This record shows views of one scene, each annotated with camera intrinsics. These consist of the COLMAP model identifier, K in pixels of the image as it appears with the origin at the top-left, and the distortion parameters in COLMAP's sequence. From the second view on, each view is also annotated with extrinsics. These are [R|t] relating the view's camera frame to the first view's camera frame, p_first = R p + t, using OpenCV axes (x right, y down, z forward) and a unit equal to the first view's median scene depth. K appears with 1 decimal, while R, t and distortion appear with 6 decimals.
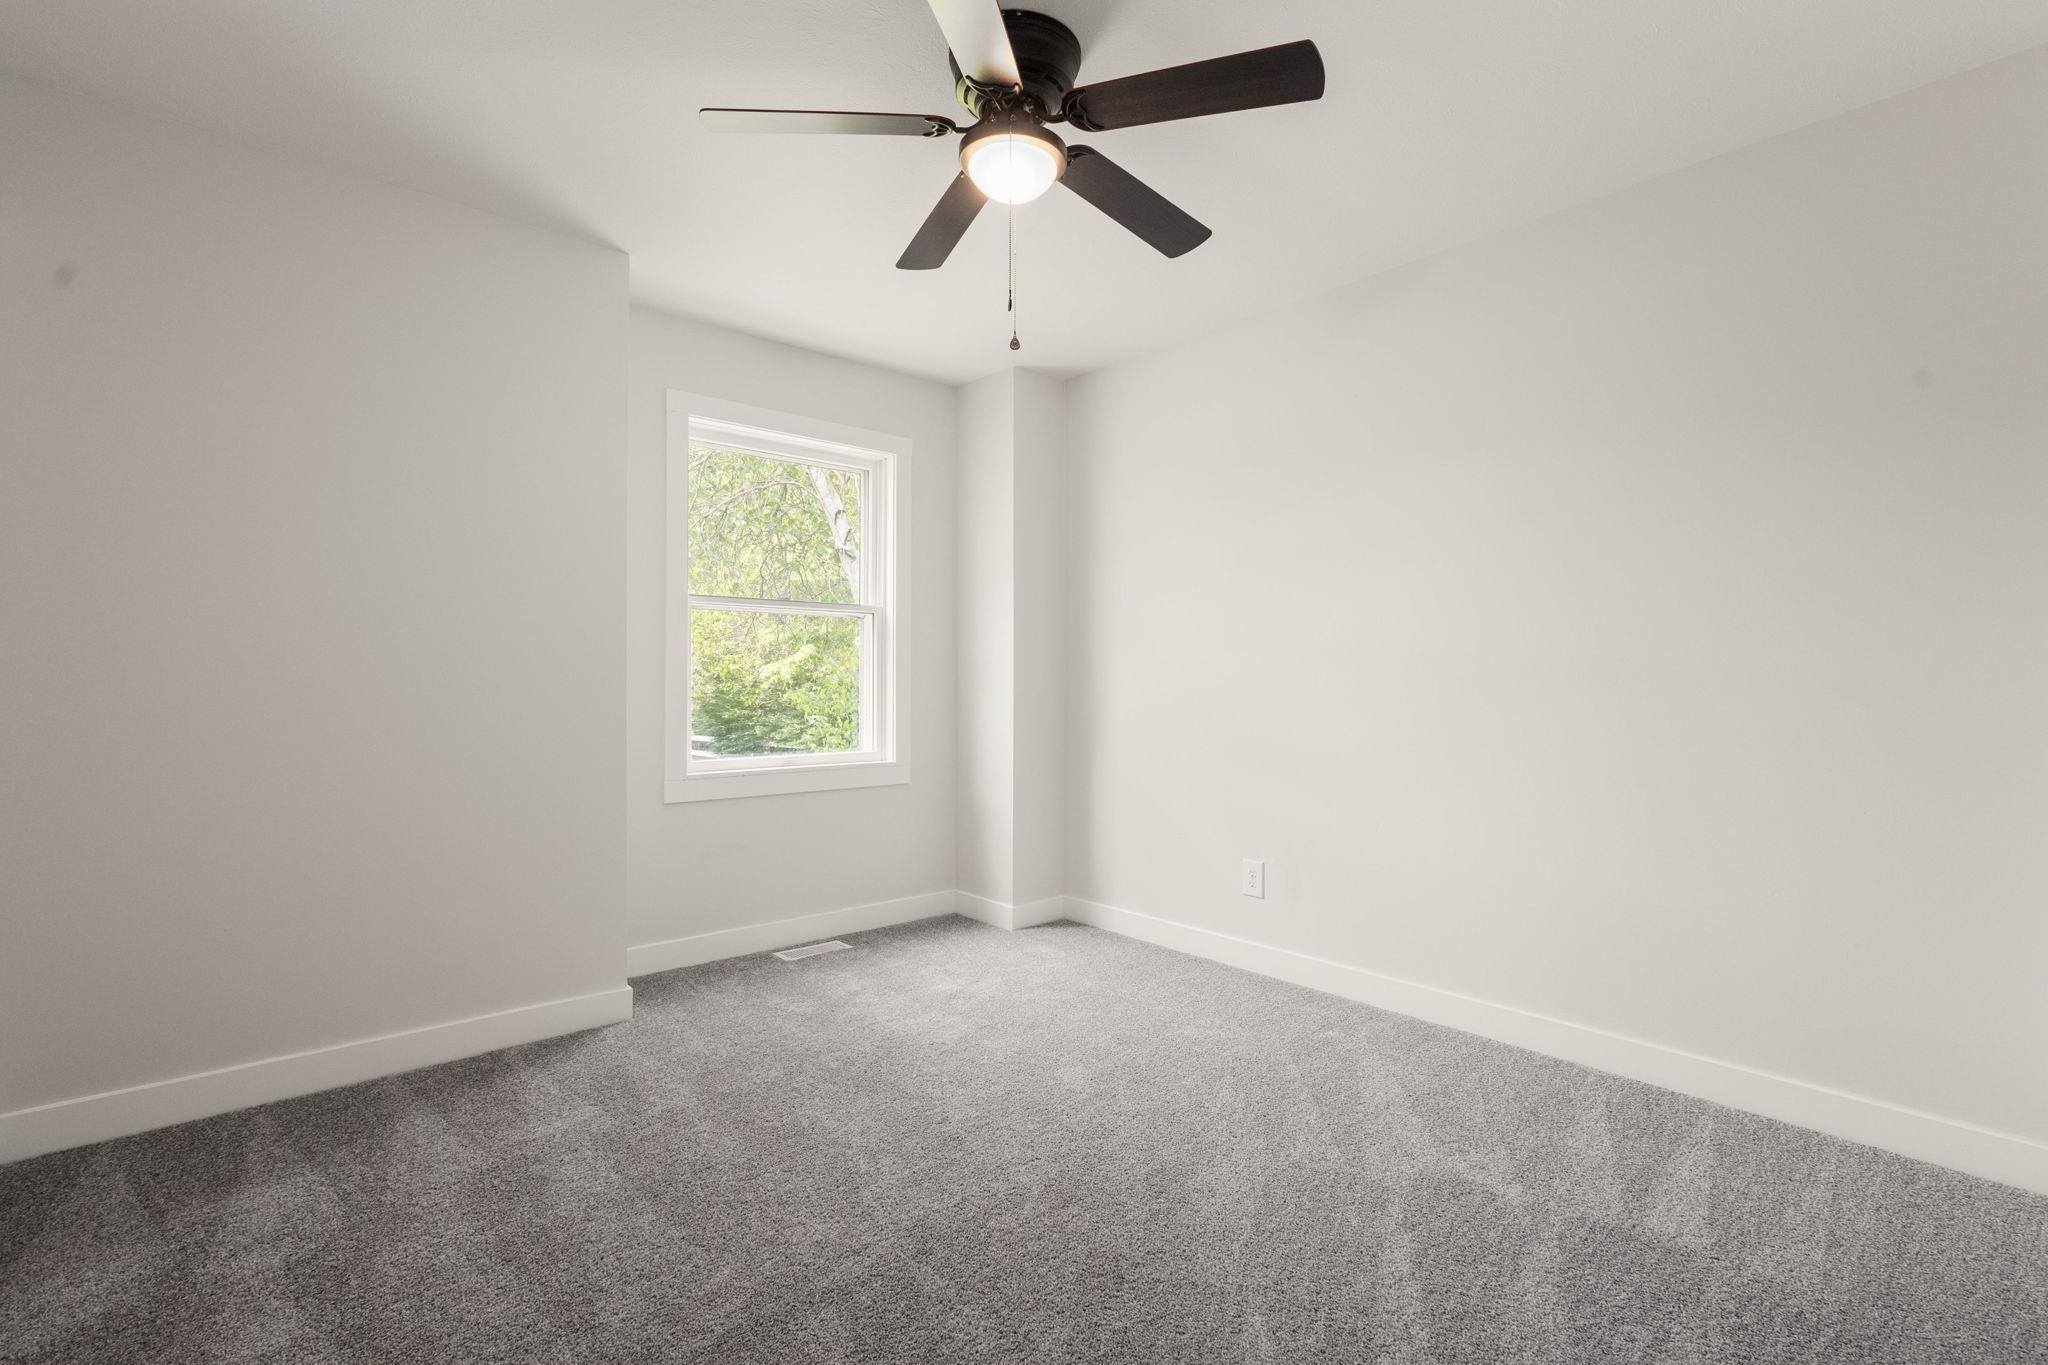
lens RADIAL K [[941.2, 0, 1024.0], [0, 941.2, 682.5], [0, 0, 1]] dist [0.002897, -0.000062]
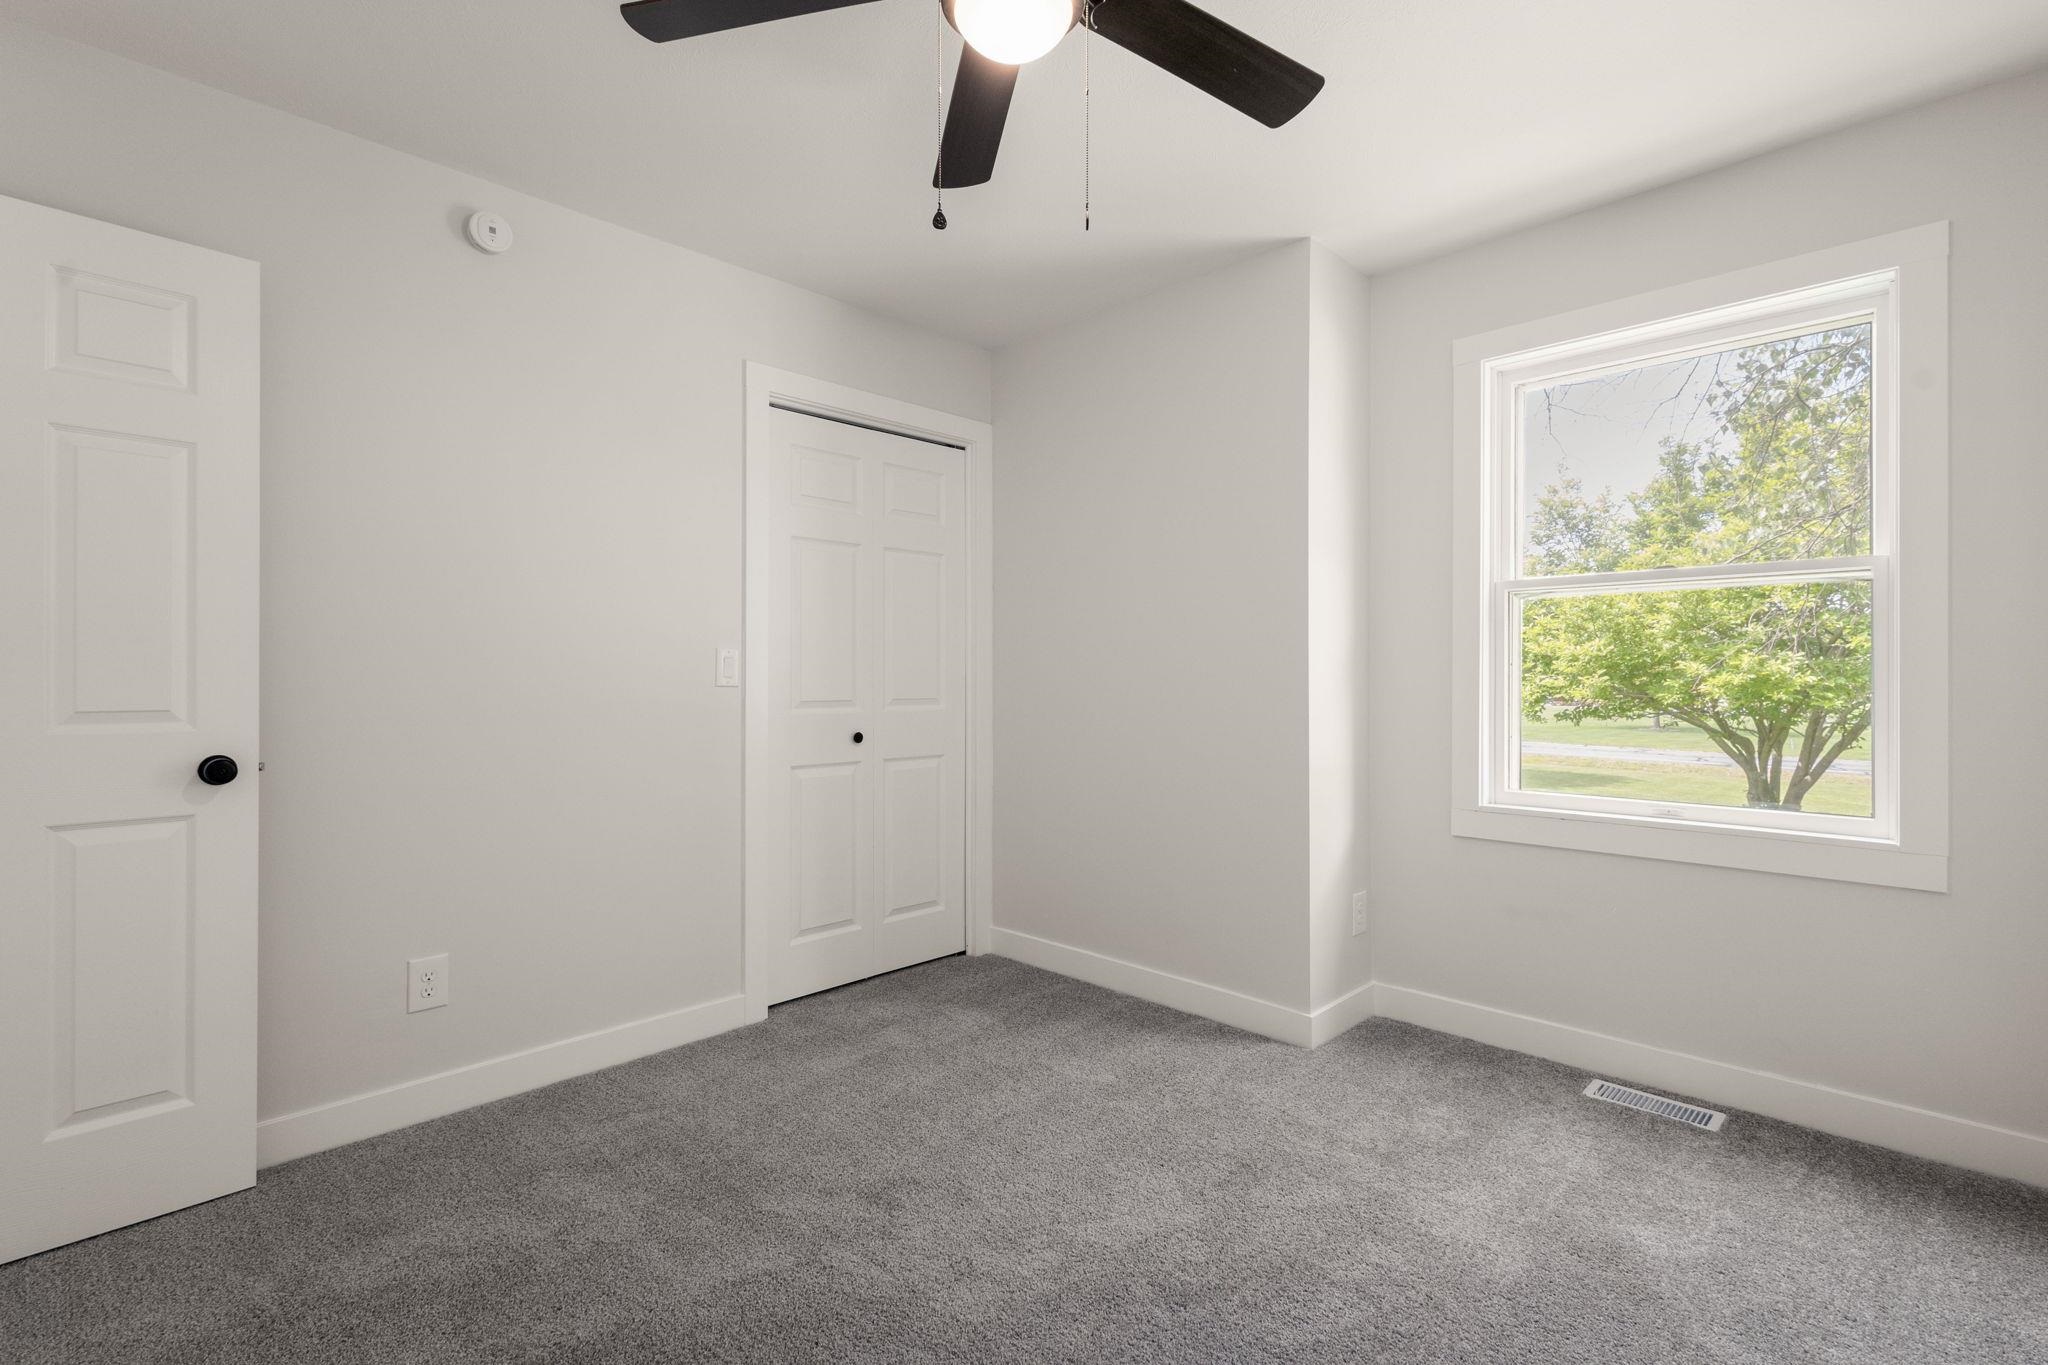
lens RADIAL K [[941.2, 0, 1024.0], [0, 941.2, 682.5], [0, 0, 1]] dist [0.002897, -0.000062]
pose [[0.063092, 0.002648, -0.998004, 0.463070], [-0.001099, 0.999996, 0.002584, -0.009974], [0.998007, 0.000933, 0.063095, 0.604709]]
